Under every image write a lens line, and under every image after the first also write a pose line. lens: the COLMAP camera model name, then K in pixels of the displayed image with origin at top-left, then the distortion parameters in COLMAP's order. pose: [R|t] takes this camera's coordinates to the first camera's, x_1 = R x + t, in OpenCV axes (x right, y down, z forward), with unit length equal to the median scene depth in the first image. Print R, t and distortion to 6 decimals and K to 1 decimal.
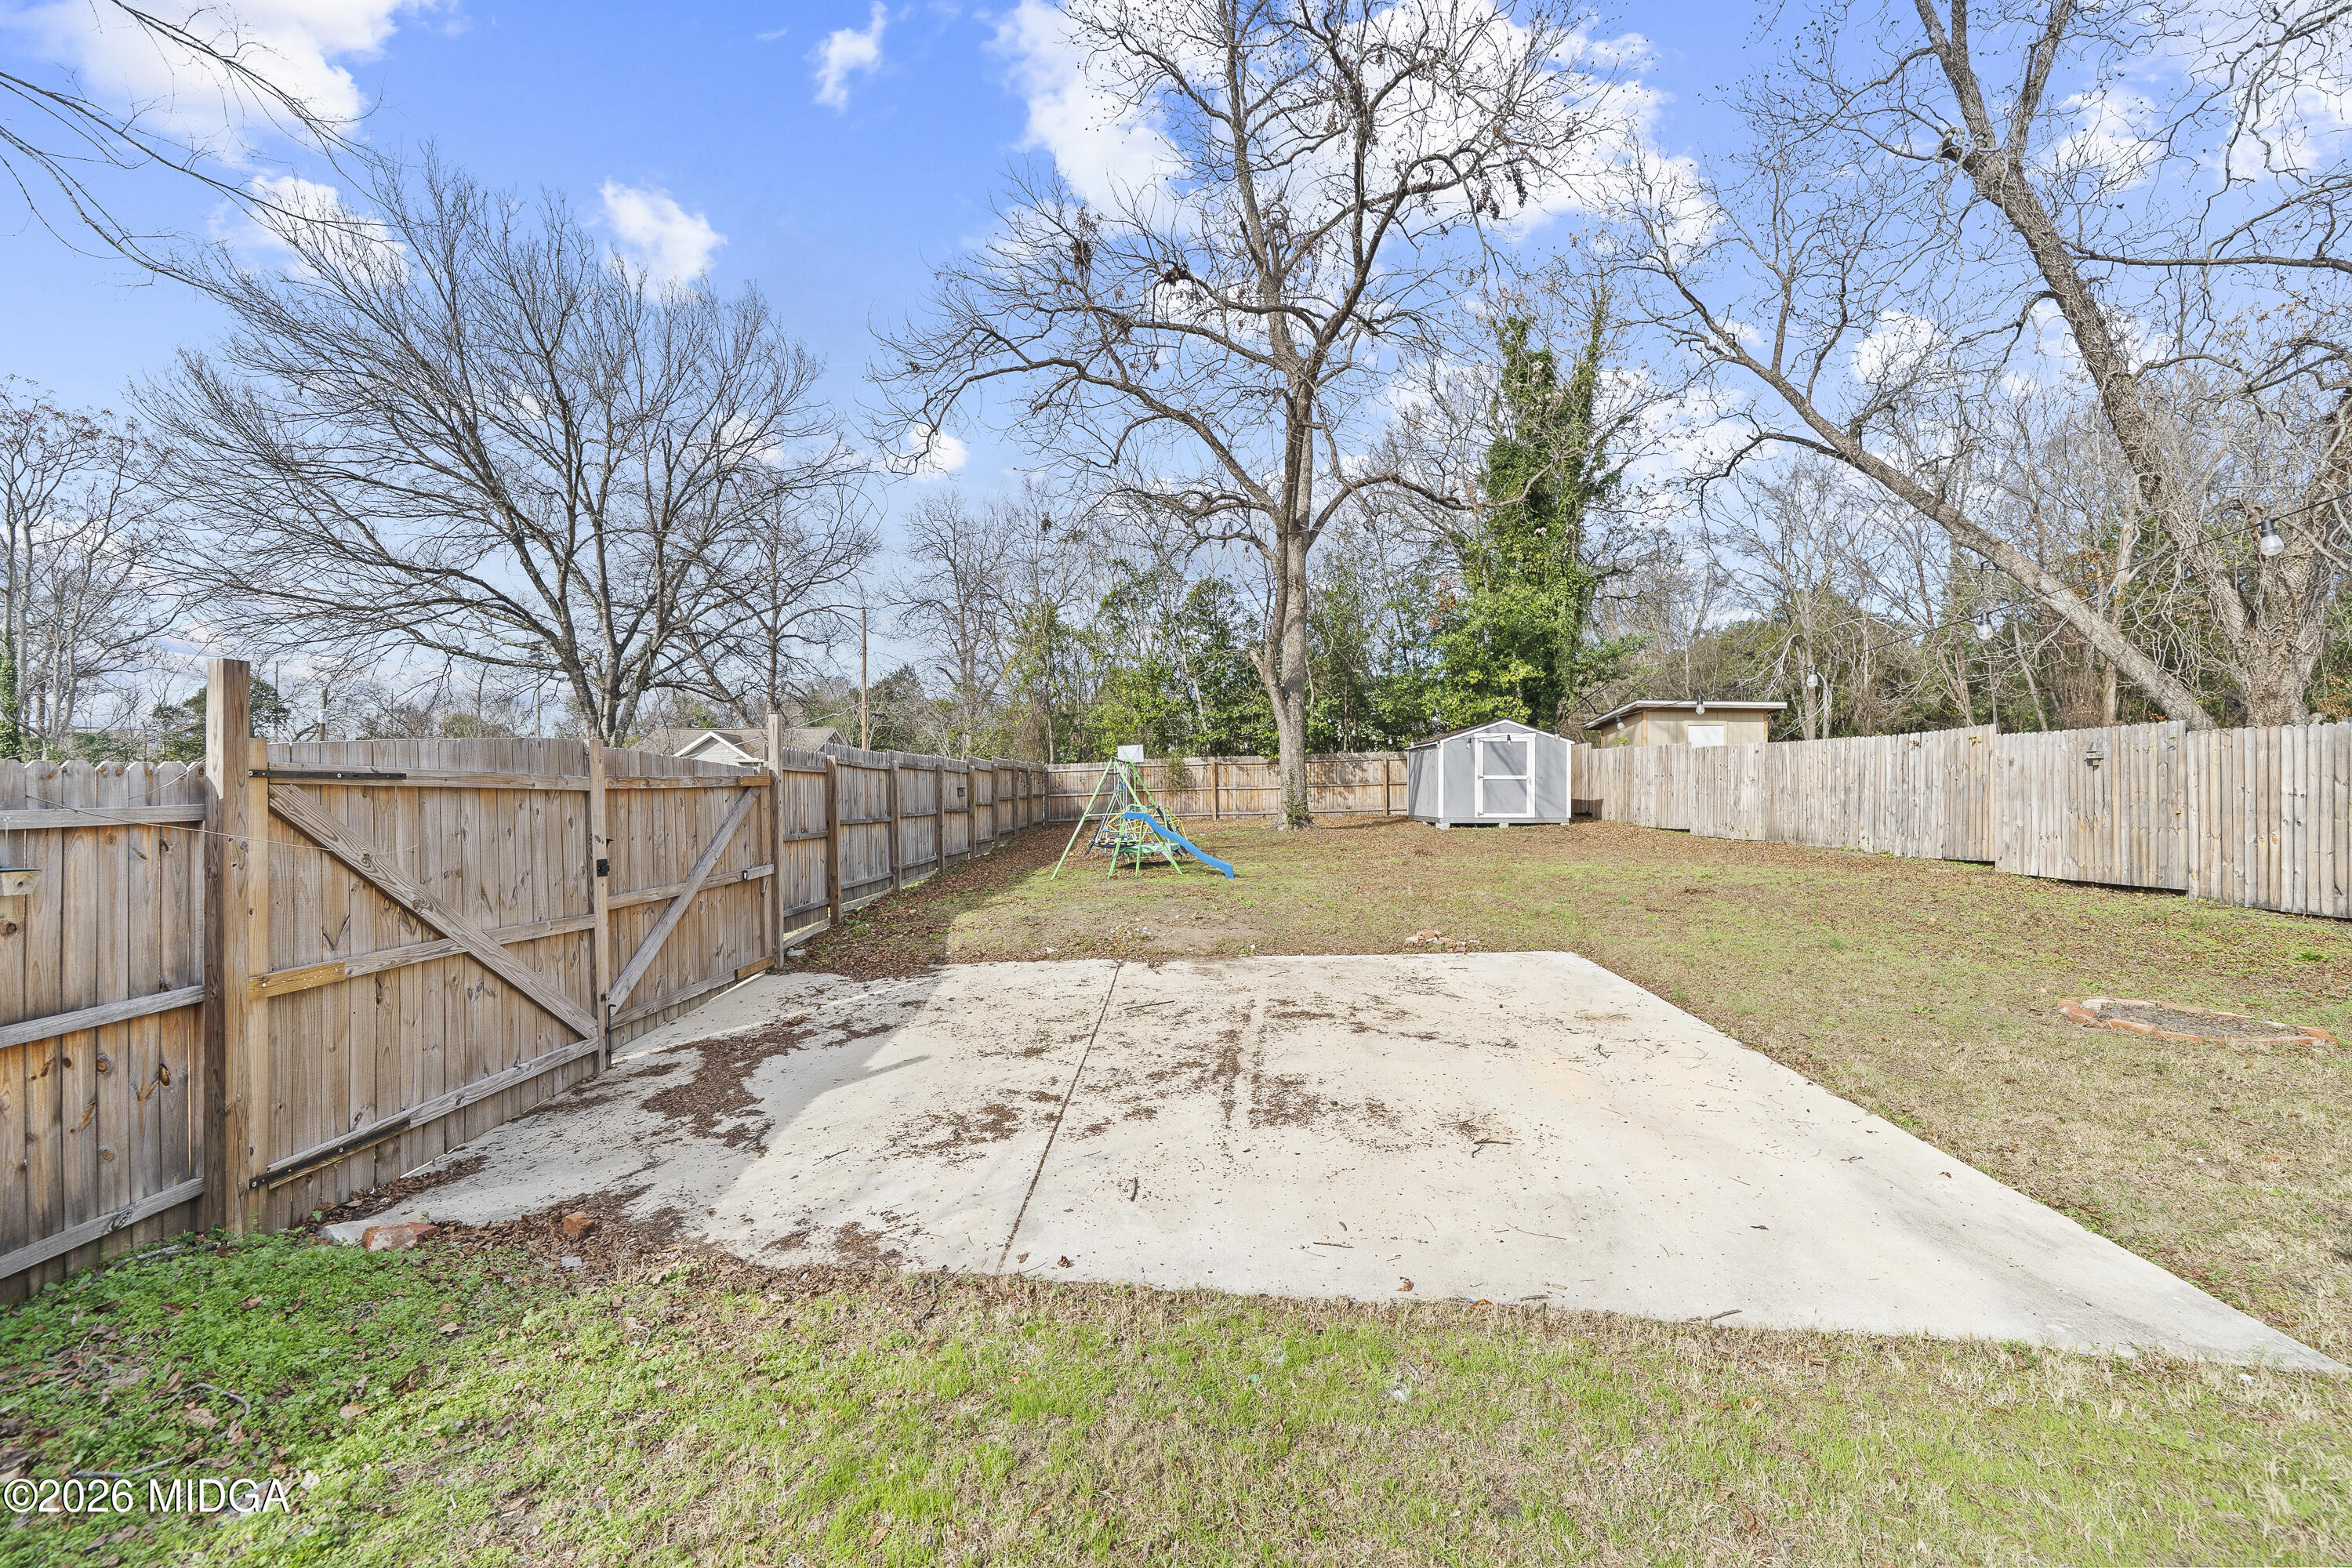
lens RADIAL K [[981.4, 0, 1152.2], [0, 981.4, 796.7], [0, 0, 1]] dist [0.001662, -0.000260]
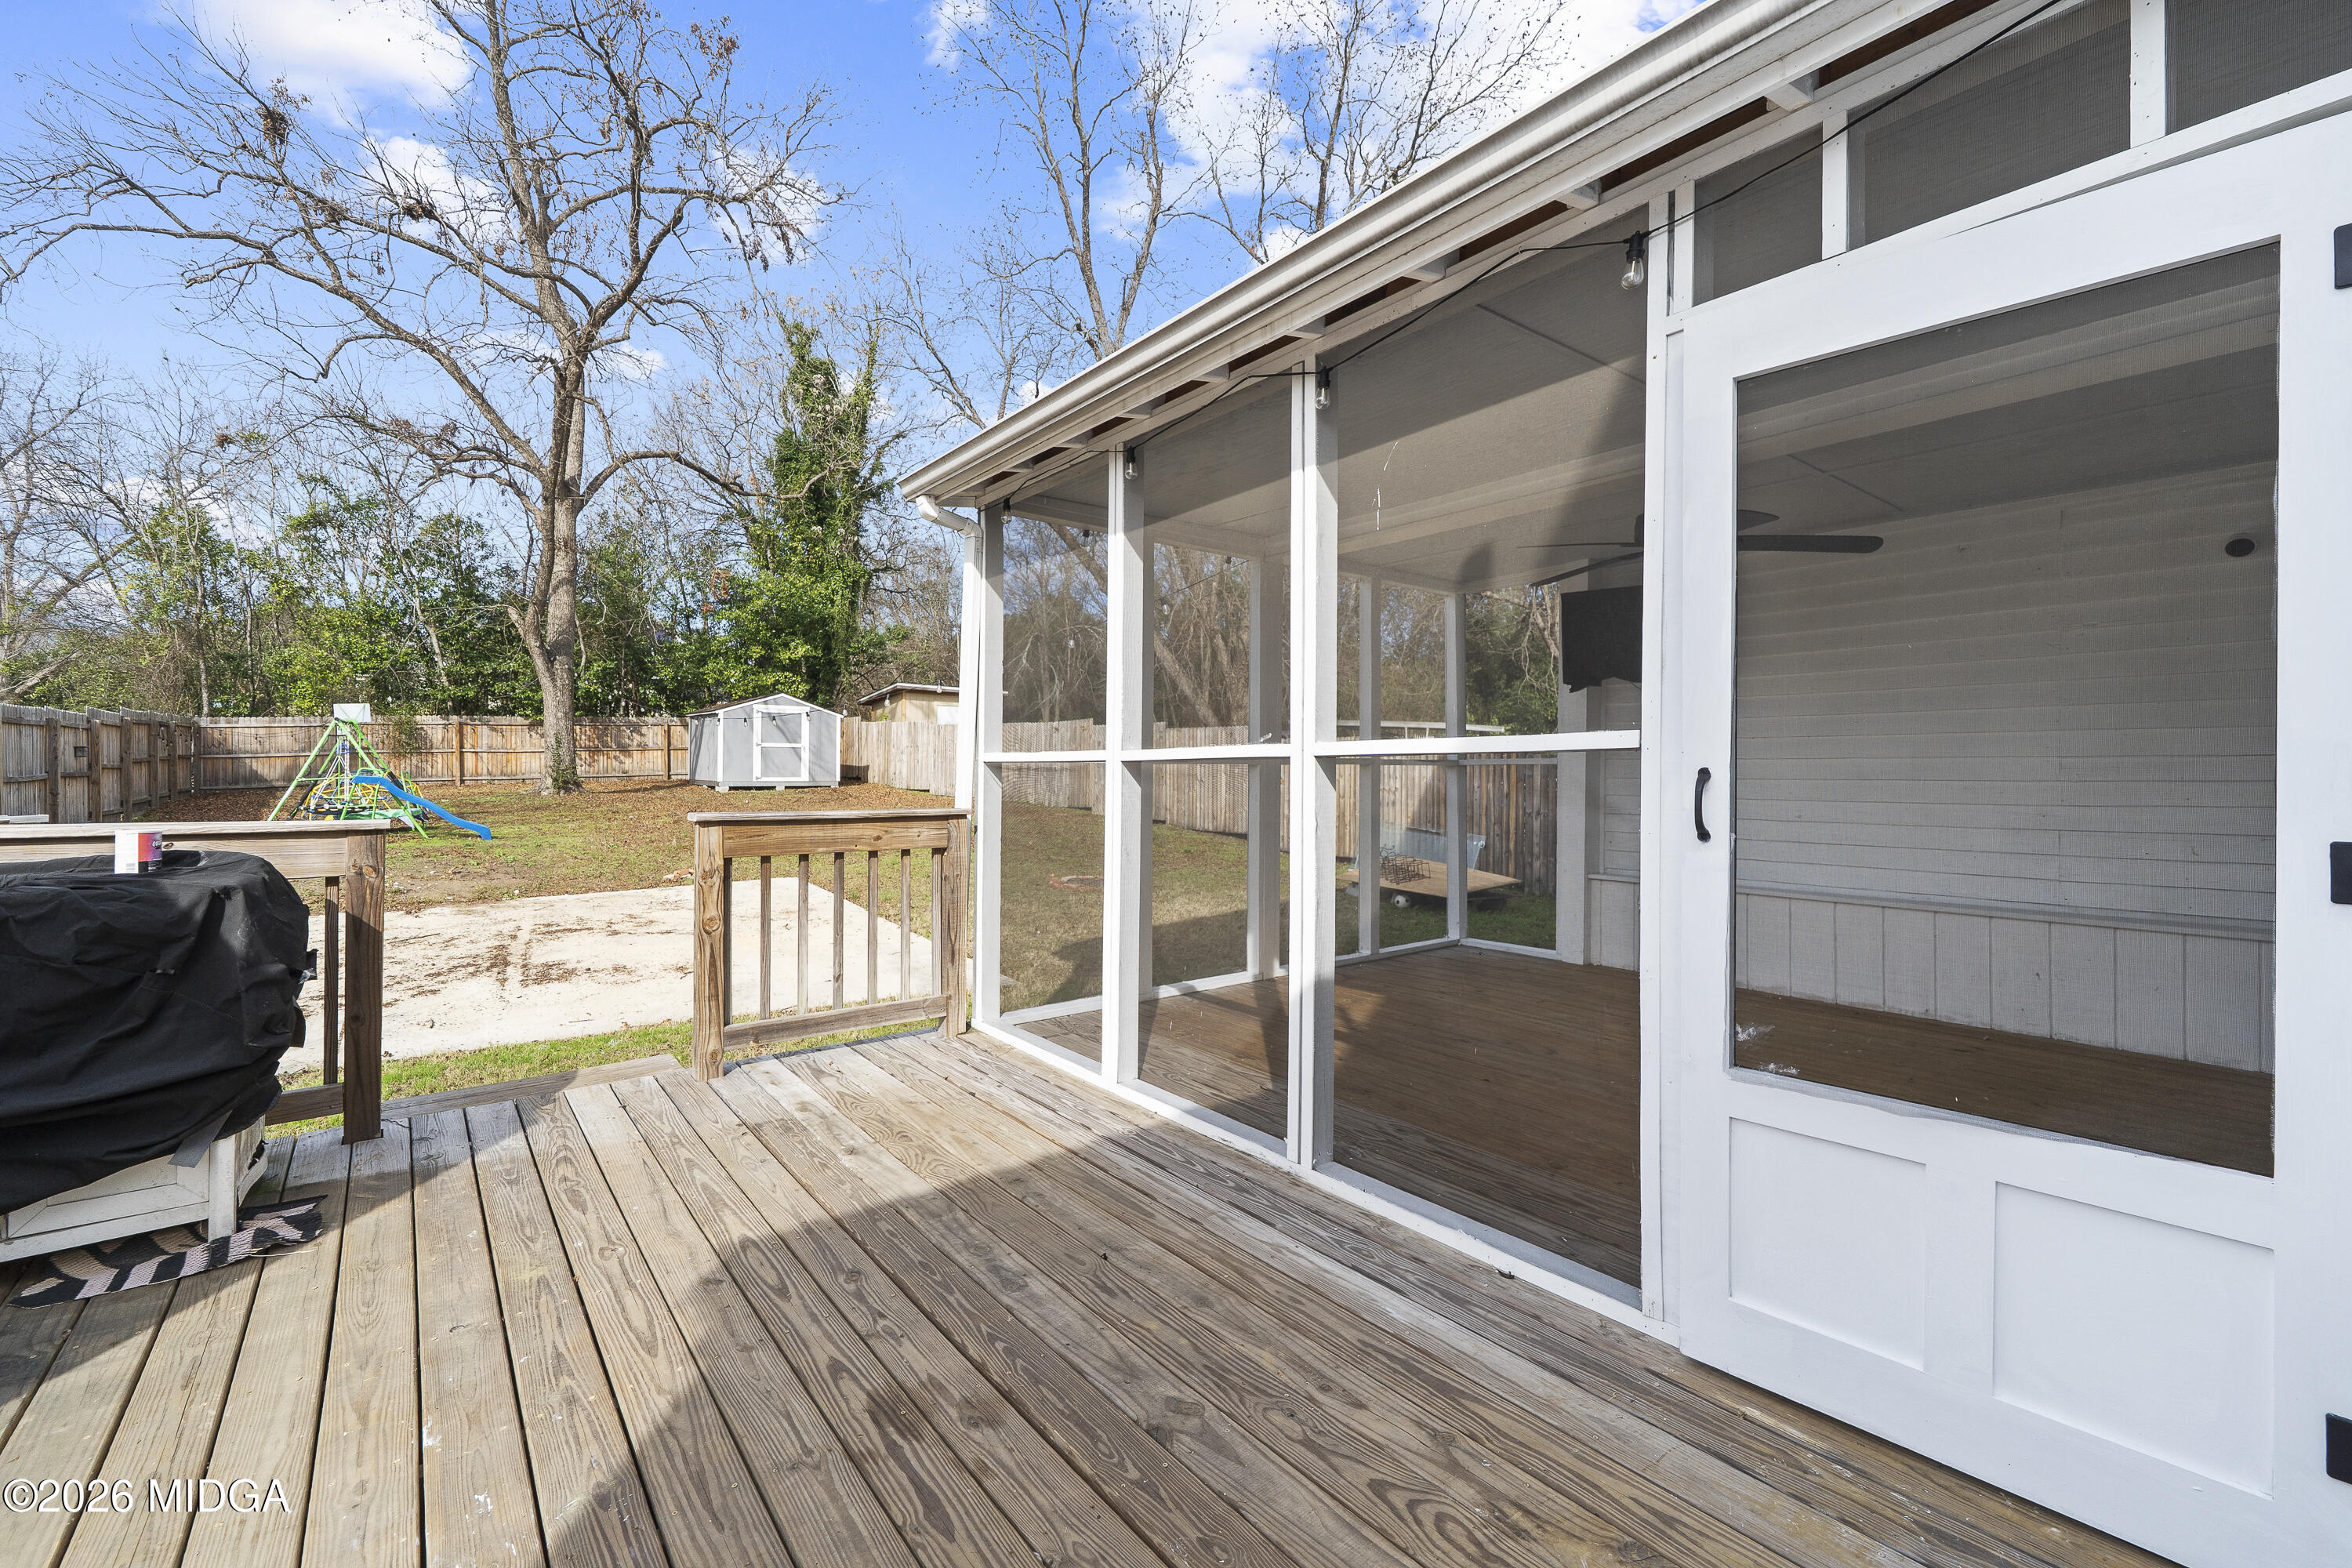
lens RADIAL K [[981.4, 0, 1180.8], [0, 981.4, 764.8], [0, 0, 1]] dist [0.001662, -0.000260]
pose [[0.760848, 0.006387, 0.648899, -0.020776], [-0.008516, 0.999964, 0.000143, -0.001455], [-0.648874, -0.005635, 0.760875, -0.150073]]
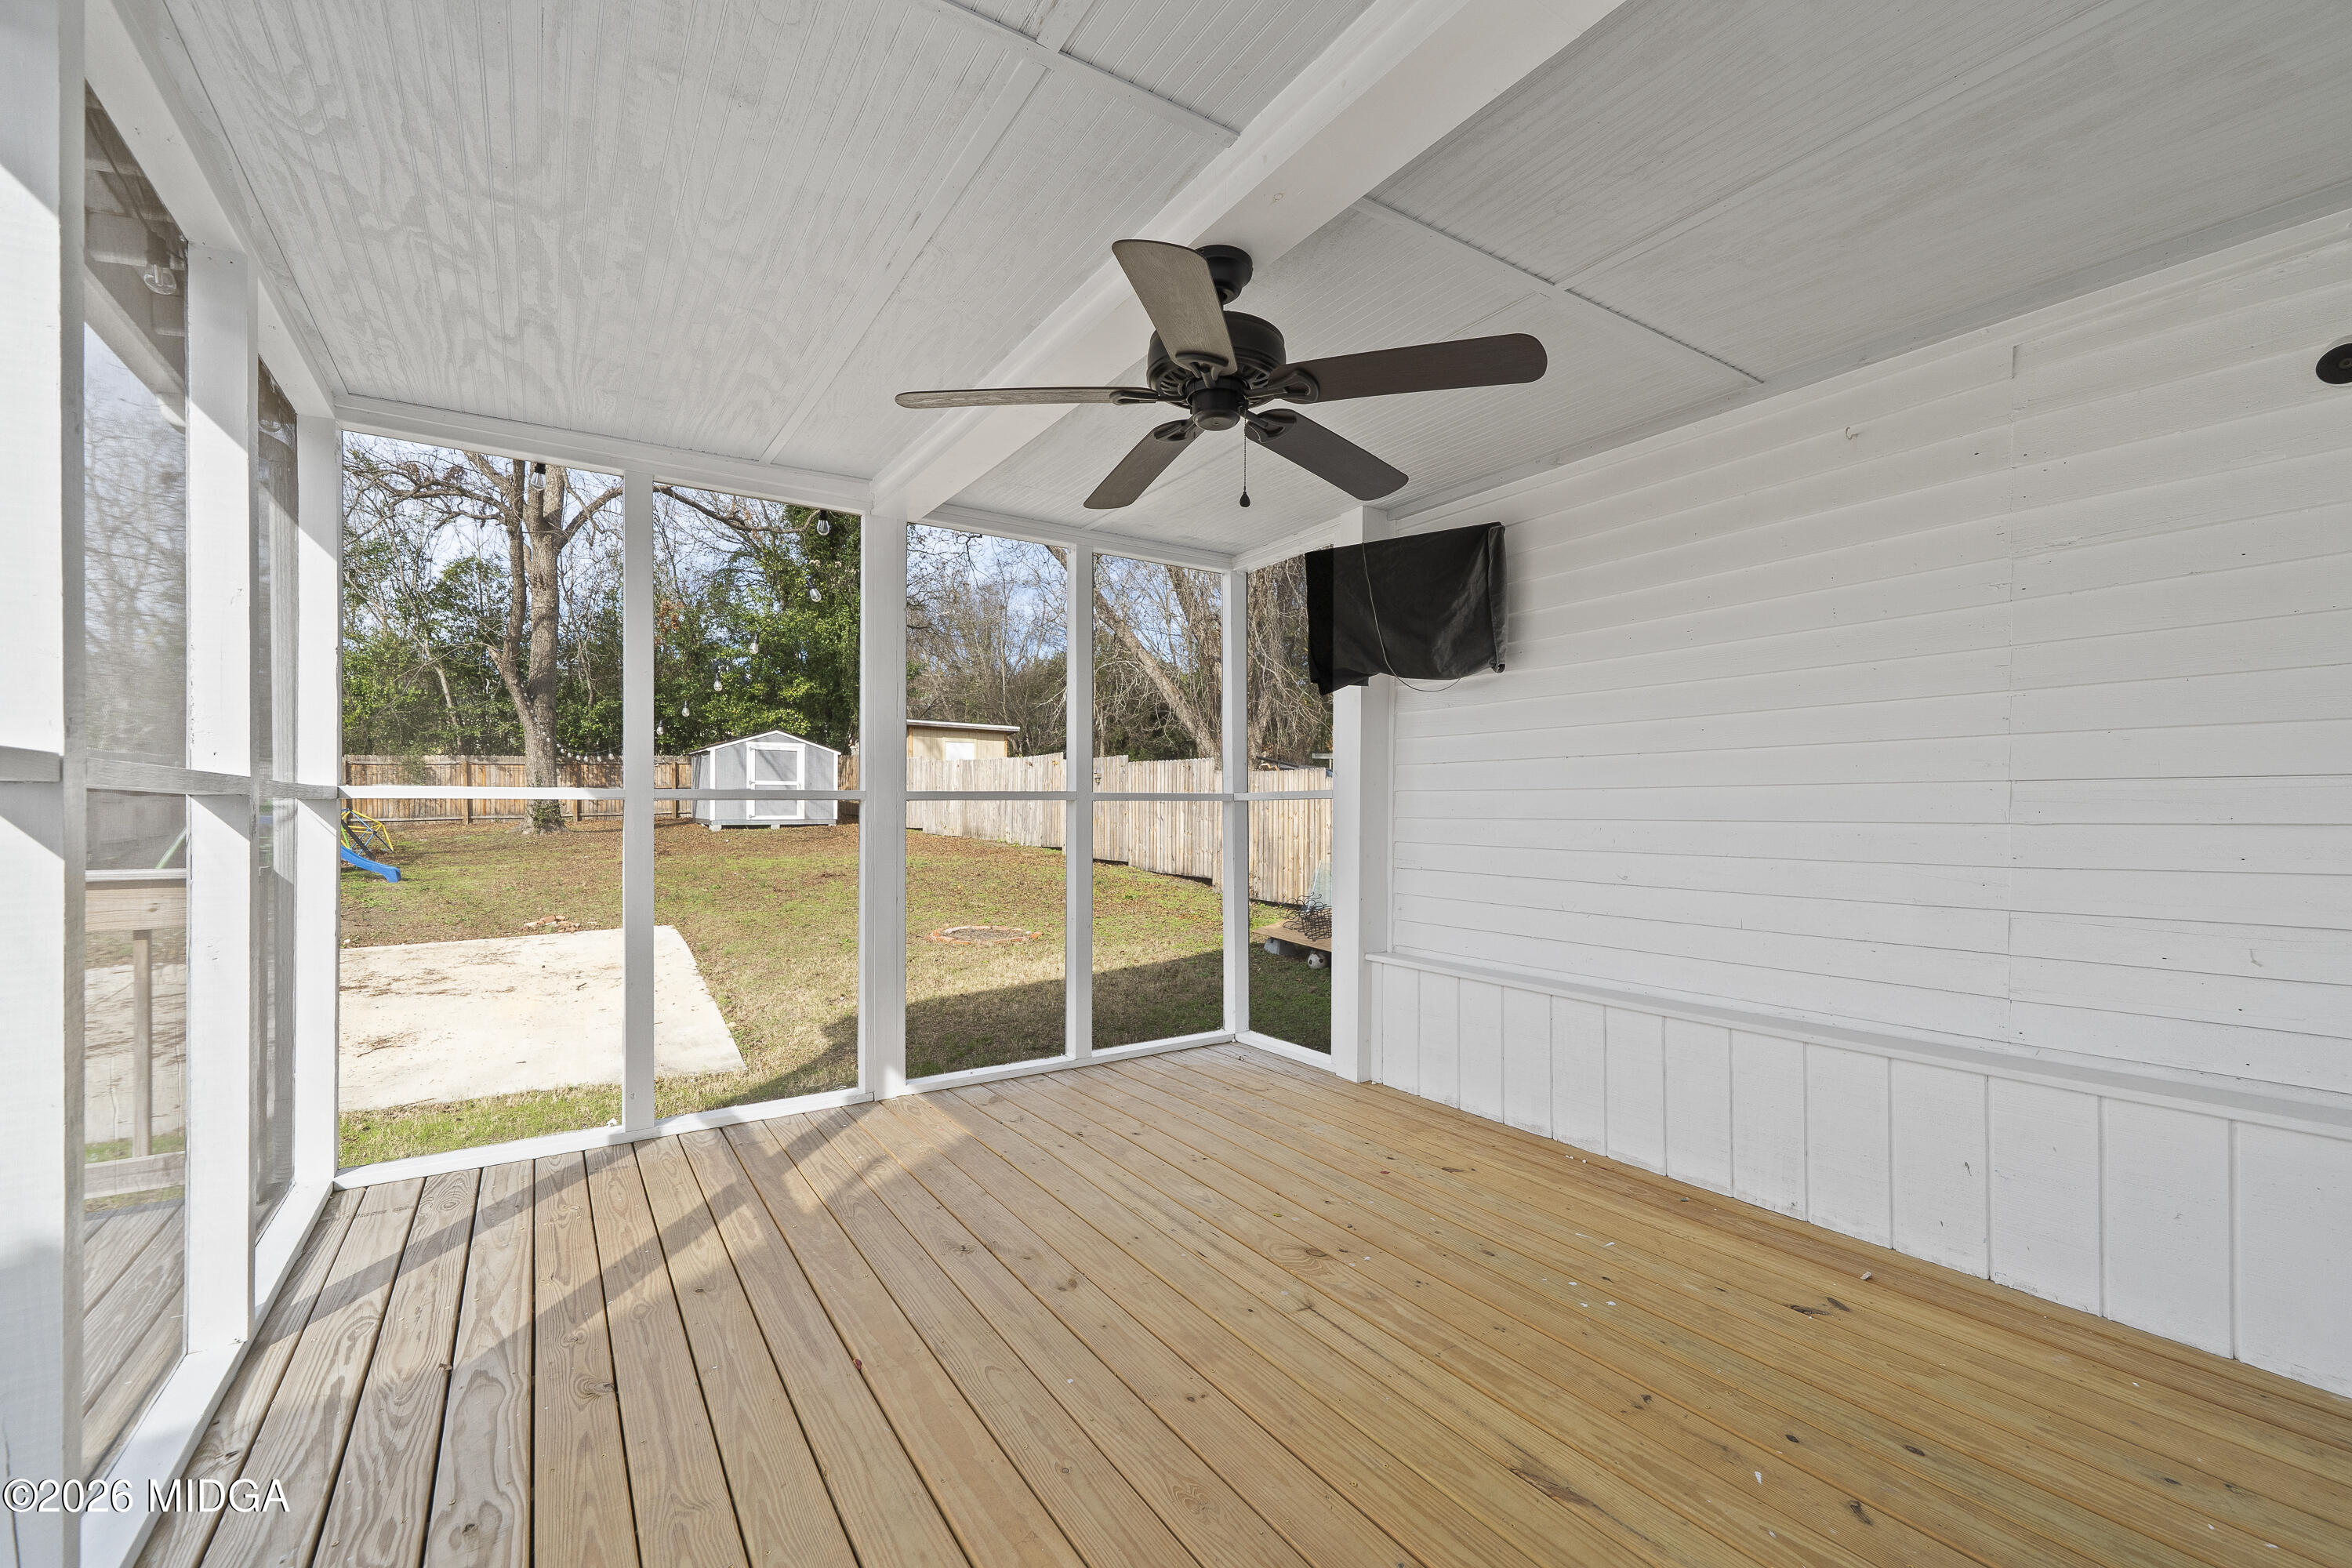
lens RADIAL K [[981.4, 0, 1161.7], [0, 981.4, 804.9], [0, 0, 1]] dist [0.001662, -0.000260]
pose [[0.818710, 0.001895, 0.574204, 0.084905], [-0.004988, 0.999980, 0.003813, -0.001656], [-0.574186, -0.005986, 0.818703, -0.150418]]
